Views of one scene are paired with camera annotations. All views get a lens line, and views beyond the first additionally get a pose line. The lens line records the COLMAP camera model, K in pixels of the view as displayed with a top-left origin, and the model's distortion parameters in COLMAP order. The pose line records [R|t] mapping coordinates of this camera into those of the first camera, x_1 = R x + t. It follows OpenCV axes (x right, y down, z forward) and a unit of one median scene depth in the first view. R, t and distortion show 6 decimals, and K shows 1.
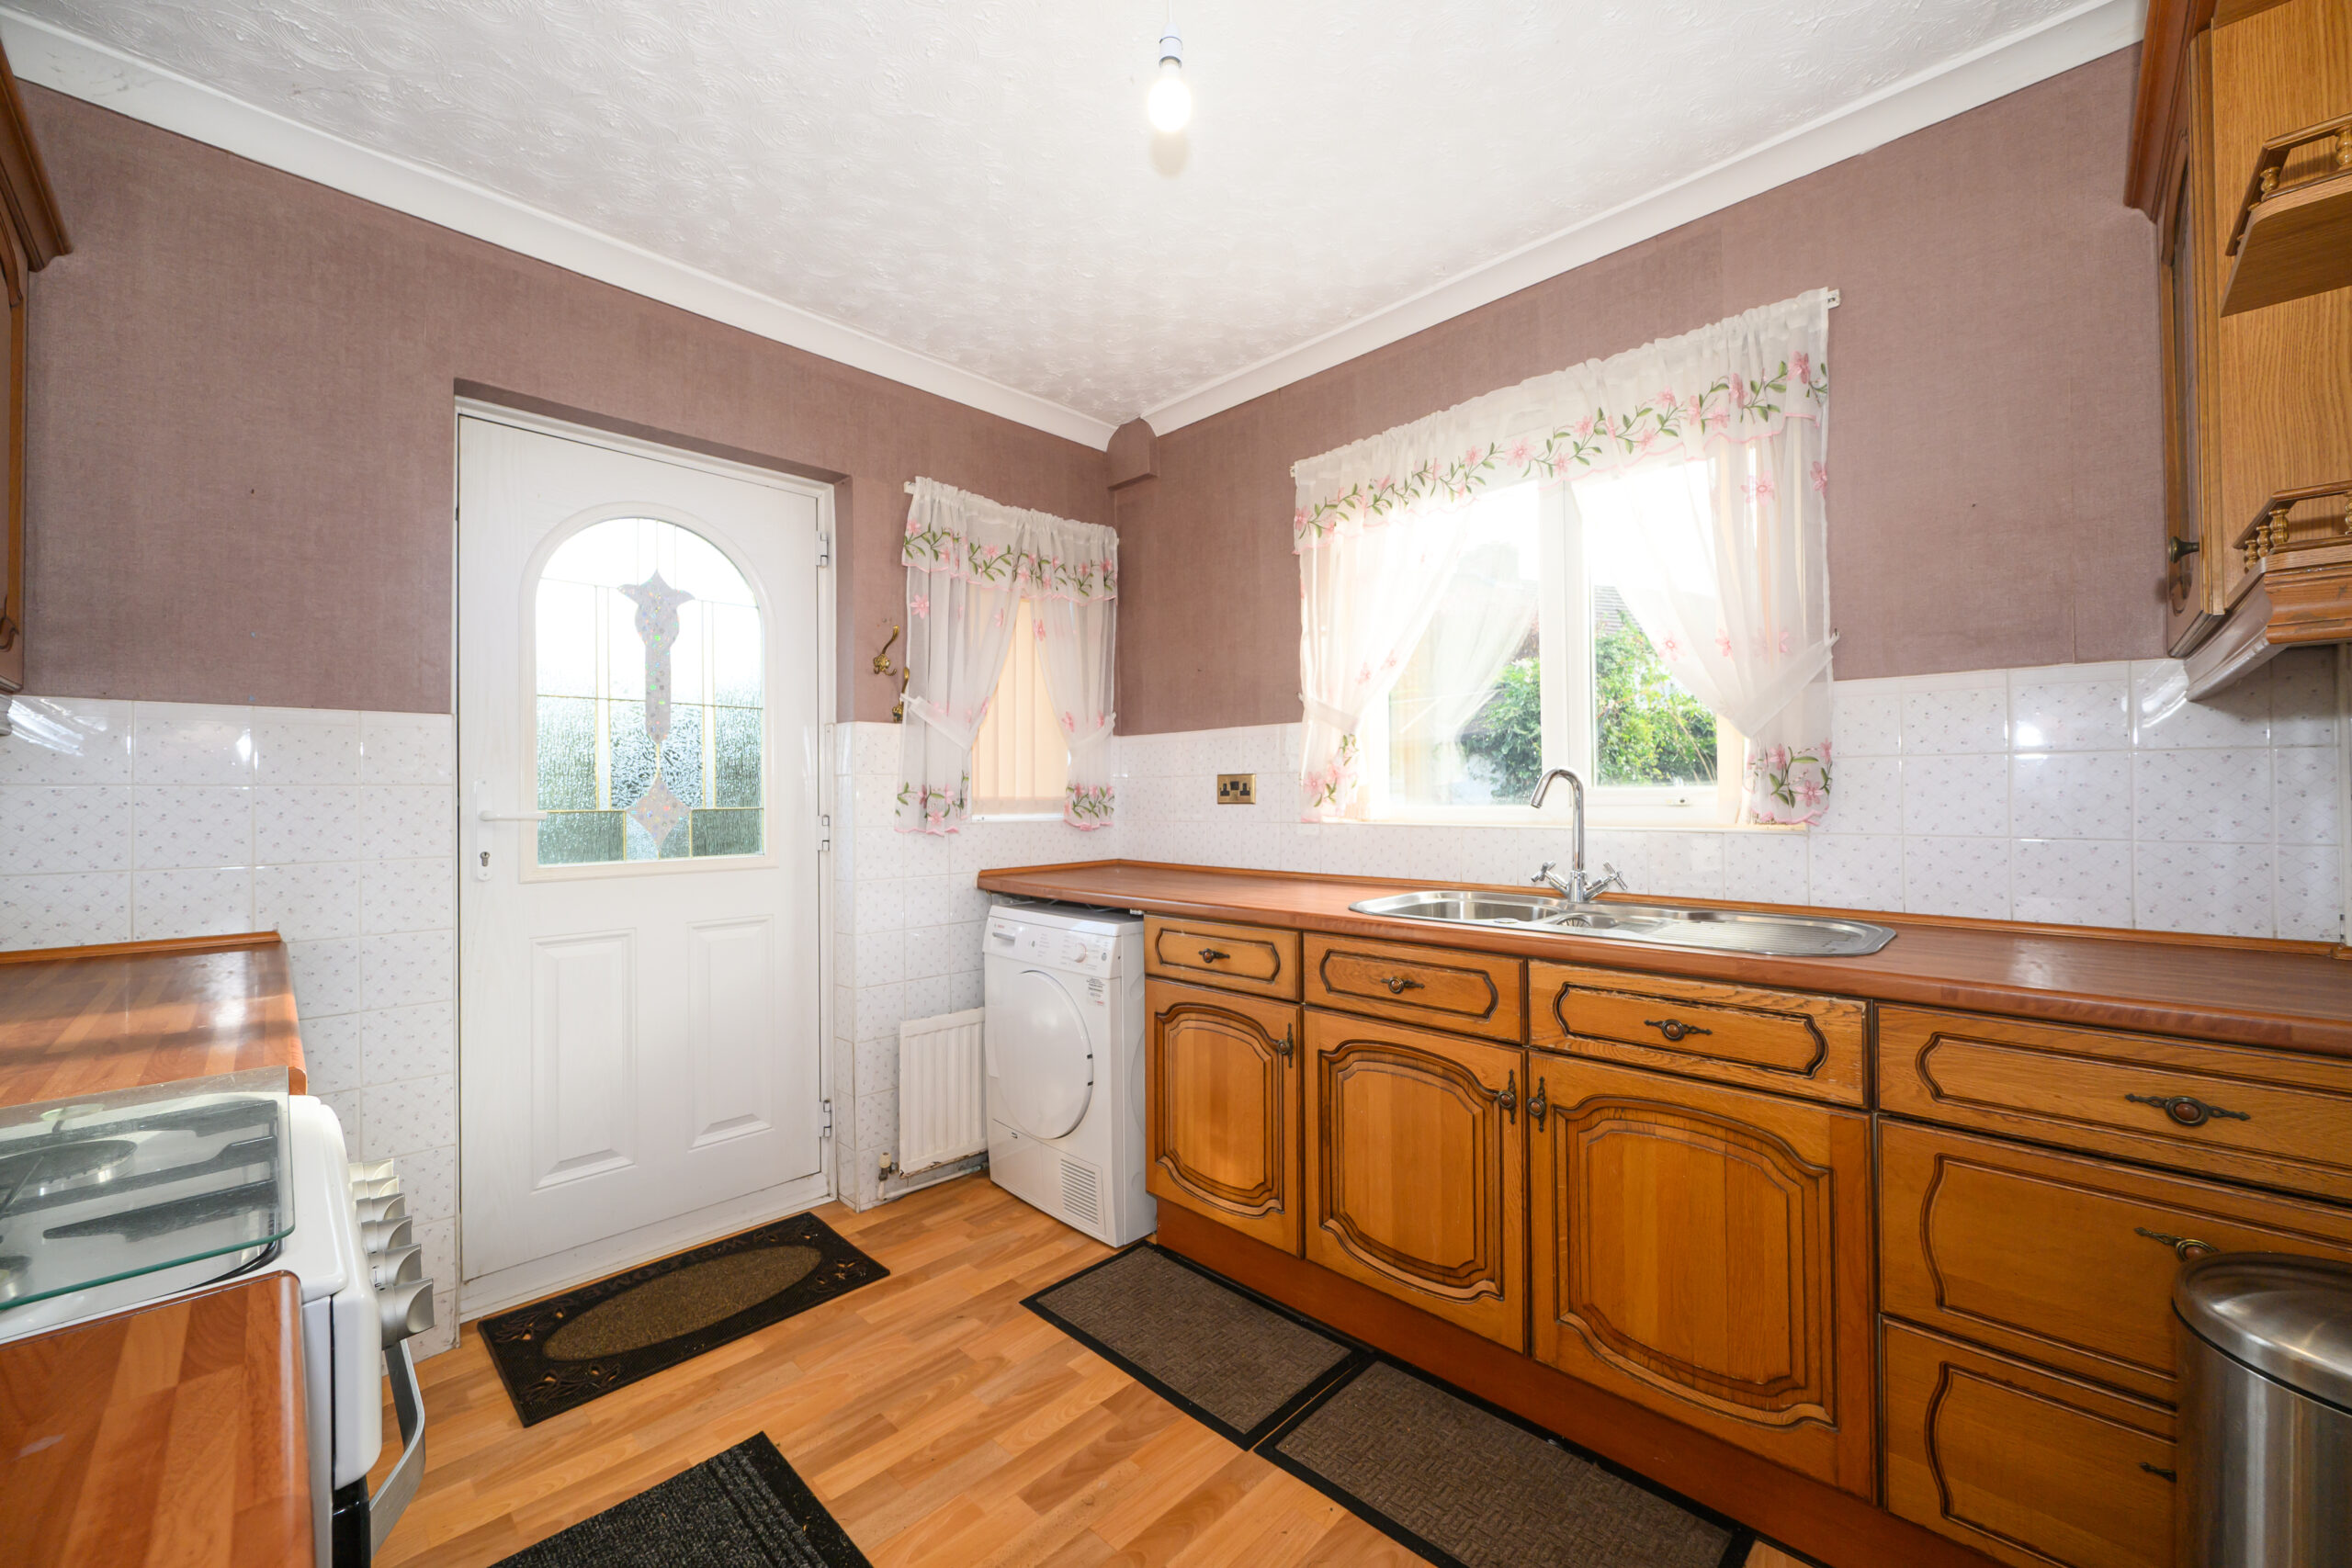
lens RADIAL K [[917.5, 0, 1179.4], [0, 917.5, 792.7], [0, 0, 1]] dist [0.015666, -0.000294]
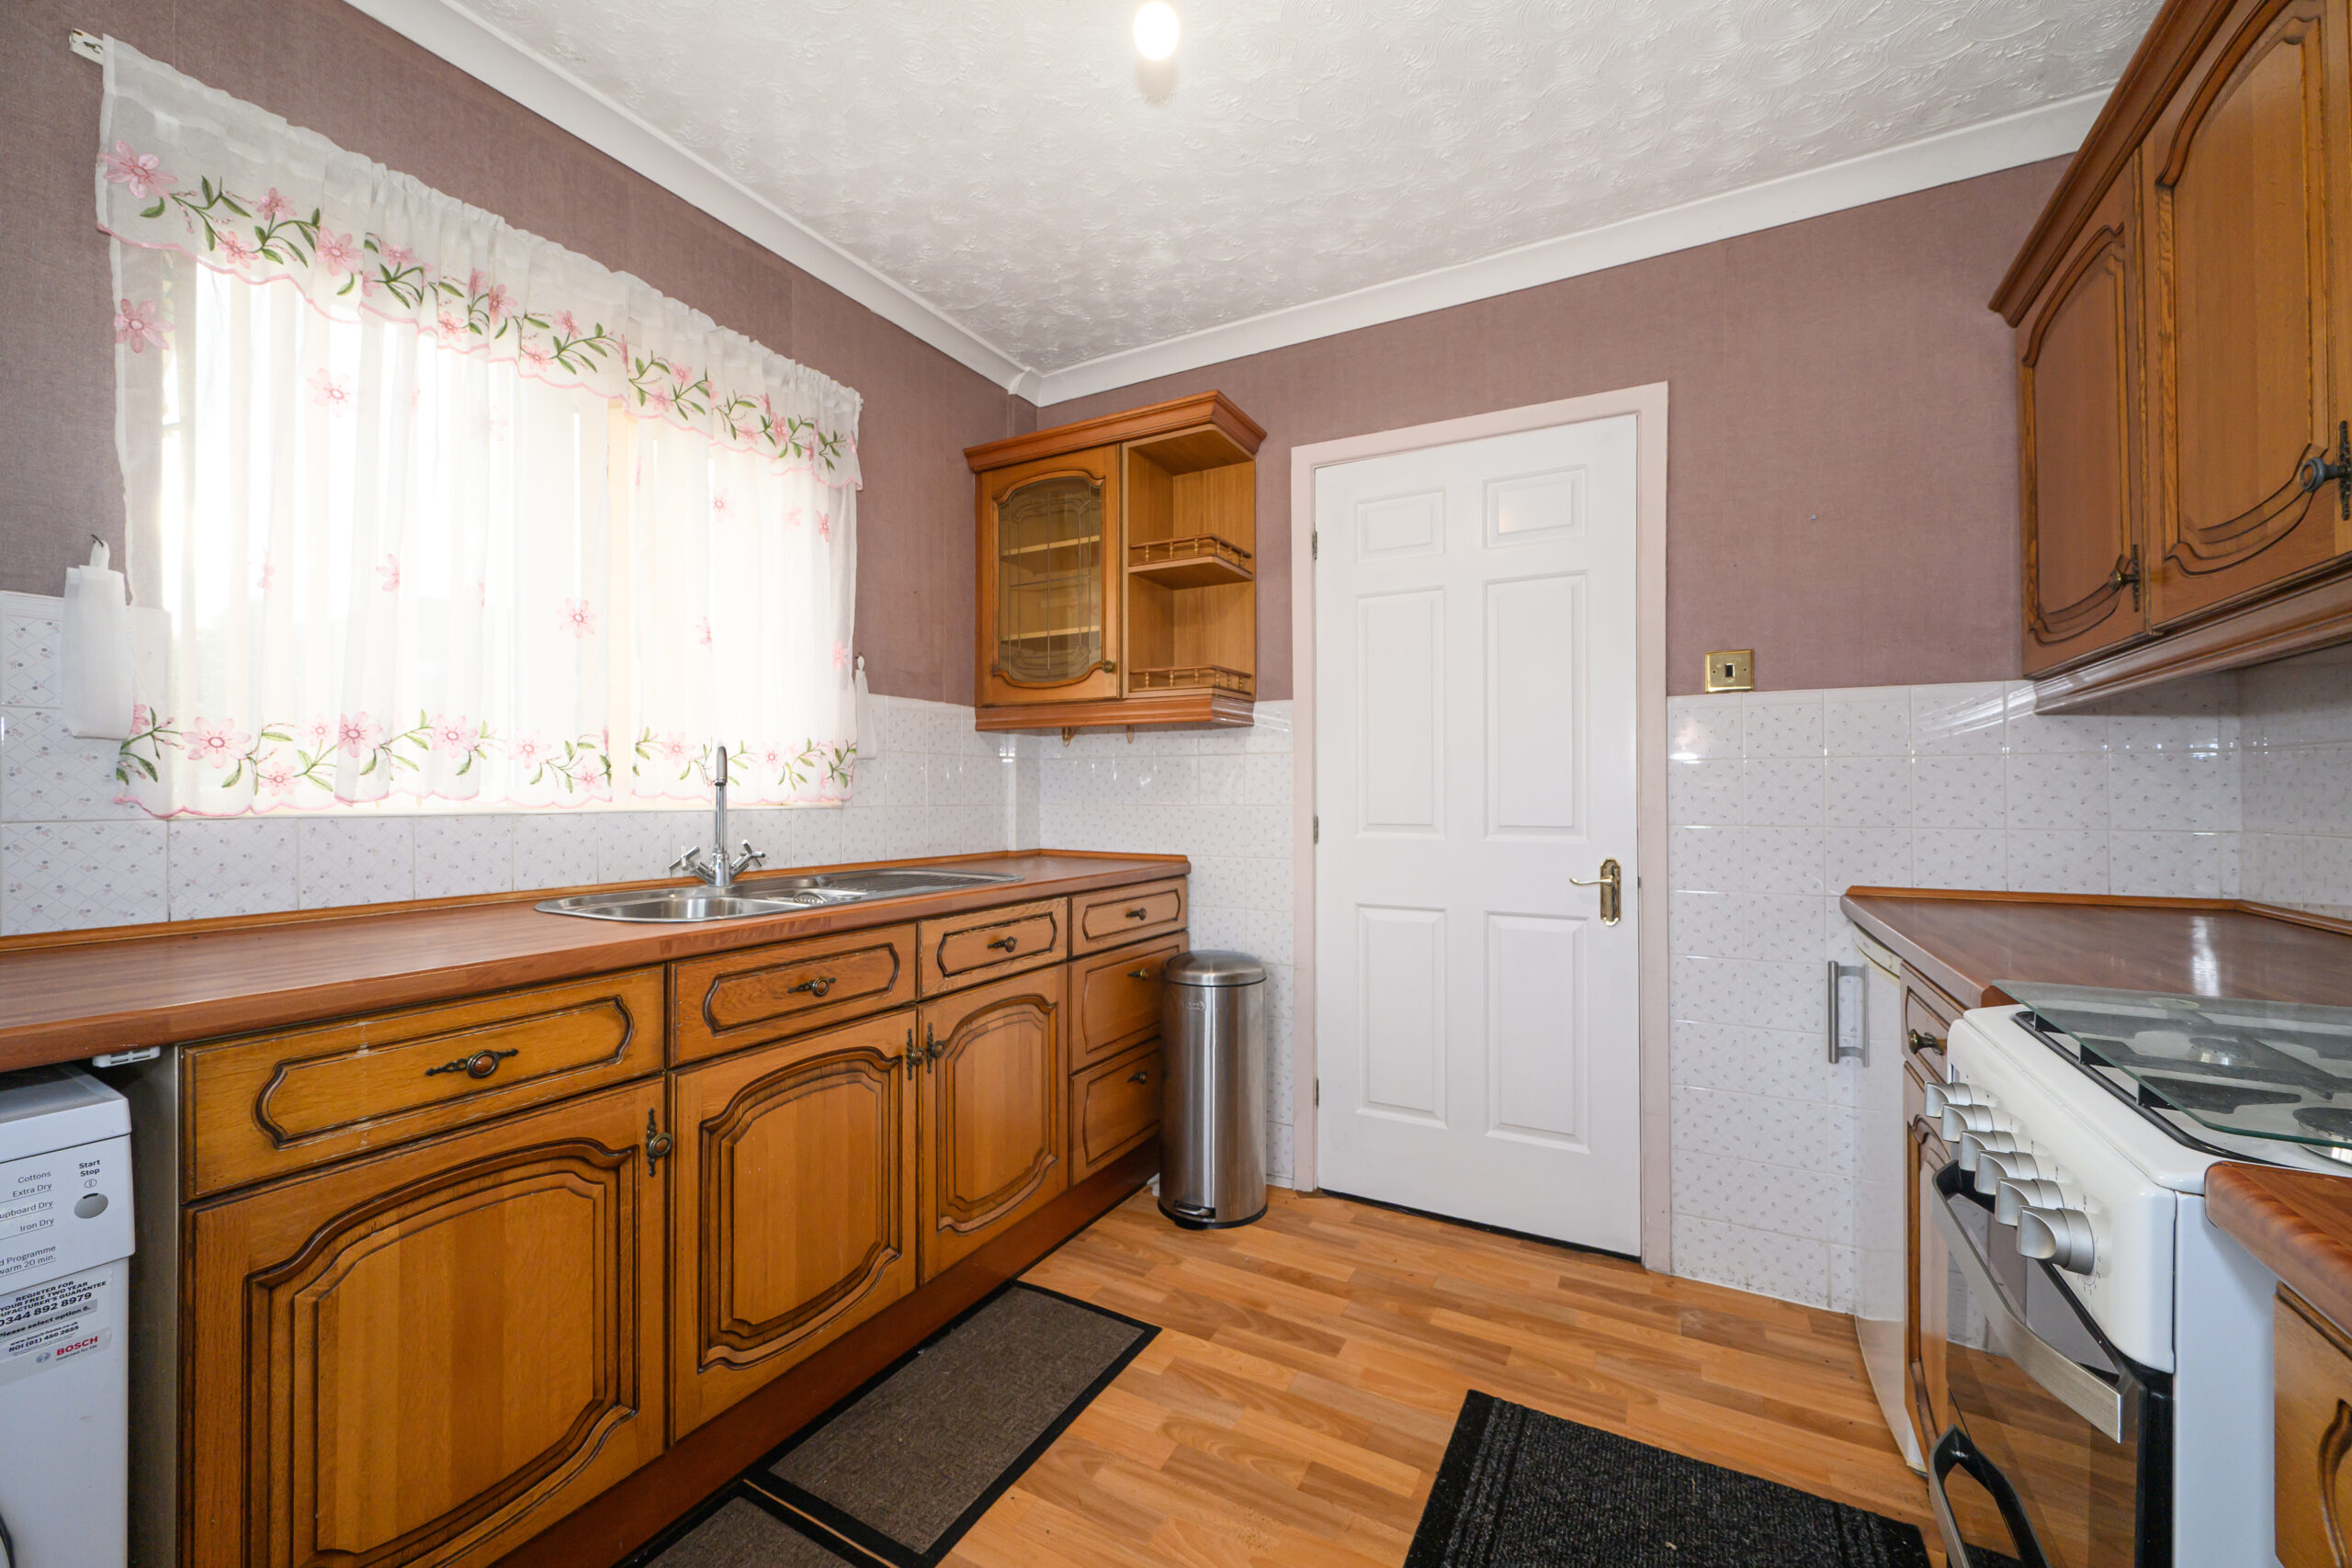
lens RADIAL K [[917.5, 0, 1182.6], [0, 917.5, 782.9], [0, 0, 1]] dist [0.015666, -0.000294]
pose [[-0.254905, 0.012473, 0.966886, -0.661680], [-0.003660, 0.999897, -0.013864, 0.027003], [-0.966959, -0.007073, -0.254833, 0.856447]]
